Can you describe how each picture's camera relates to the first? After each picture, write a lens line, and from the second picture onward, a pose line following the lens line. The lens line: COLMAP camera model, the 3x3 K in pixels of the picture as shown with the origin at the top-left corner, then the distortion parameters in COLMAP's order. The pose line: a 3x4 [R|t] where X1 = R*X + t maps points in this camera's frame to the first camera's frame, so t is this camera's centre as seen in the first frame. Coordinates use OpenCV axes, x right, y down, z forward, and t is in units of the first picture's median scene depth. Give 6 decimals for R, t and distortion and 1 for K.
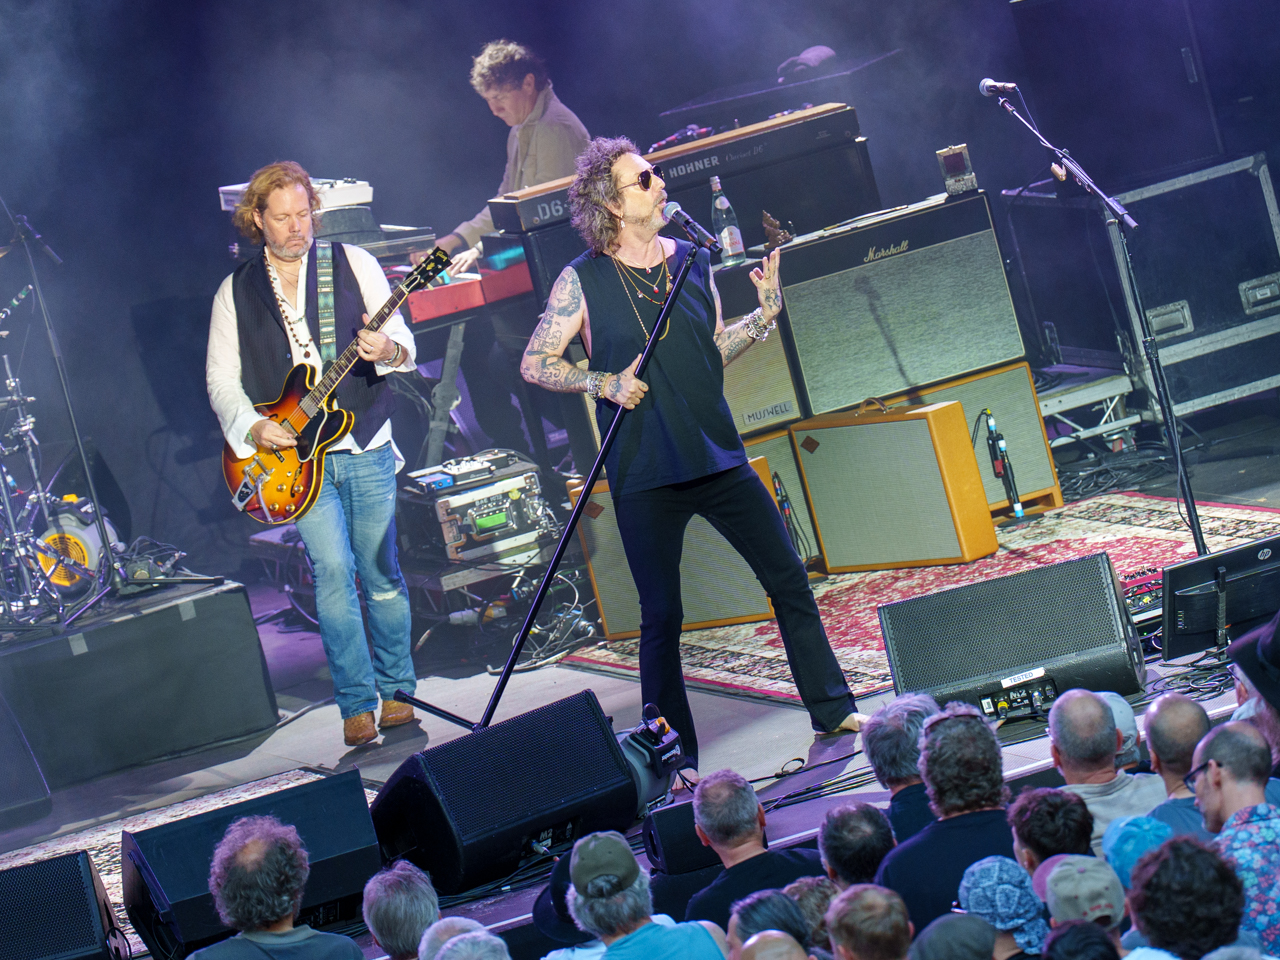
lens RADIAL K [[7601.0, 0, 640.2], [0, 7601.0, 480.3], [0, 0, 1]] dist [-0.097790, 0.446852]
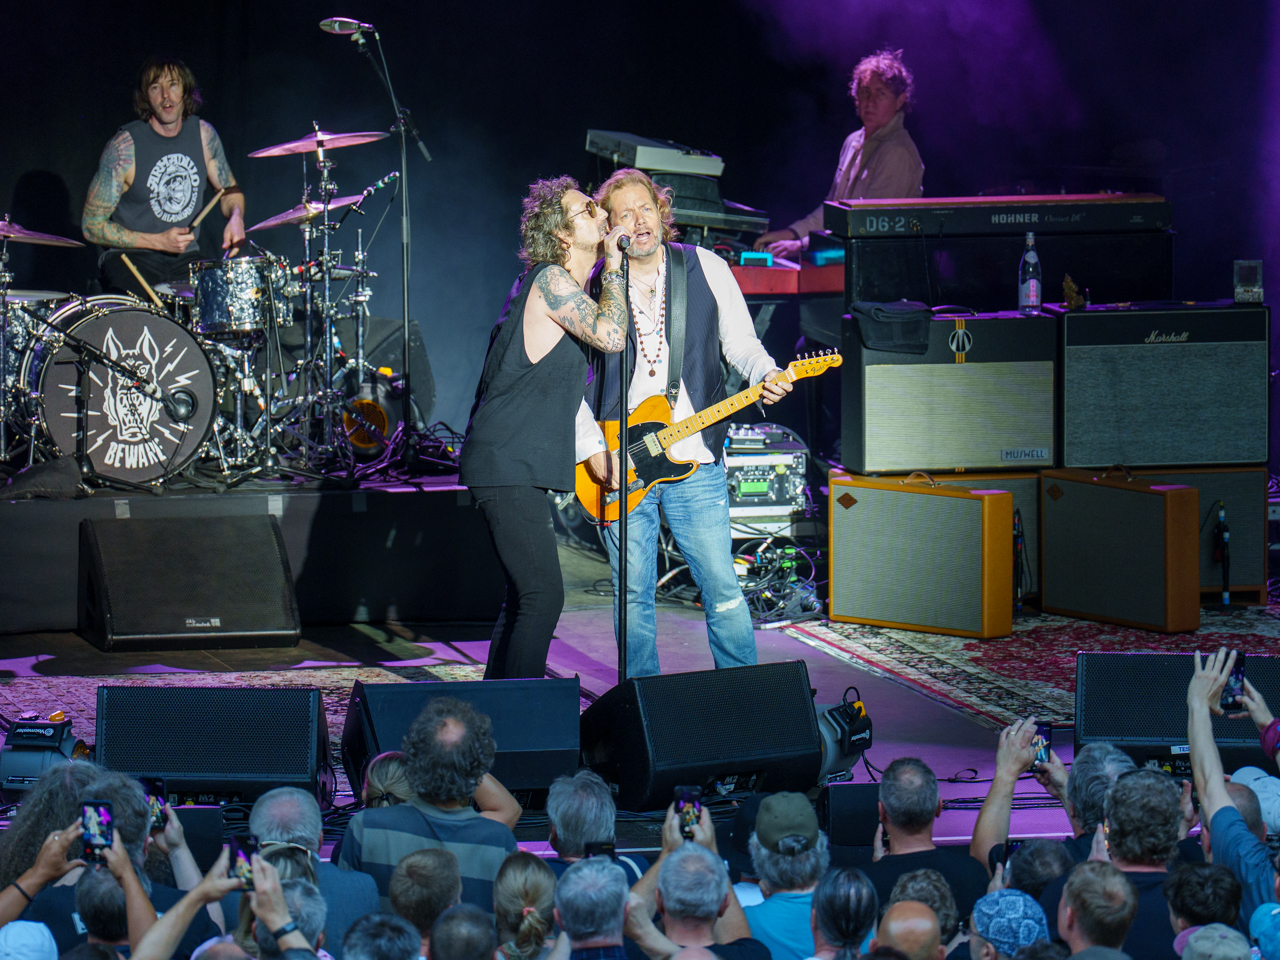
lens RADIAL K [[7761.8, 0, 642.4], [0, 7761.8, 275.5], [0, 0, 1]] dist [-0.058155, 1.545203]
pose [[0.967938, 0.247676, -0.041869, 0.004017], [-0.248474, 0.968523, -0.014989, -0.003414], [0.036839, 0.024911, 0.999011, -0.113318]]
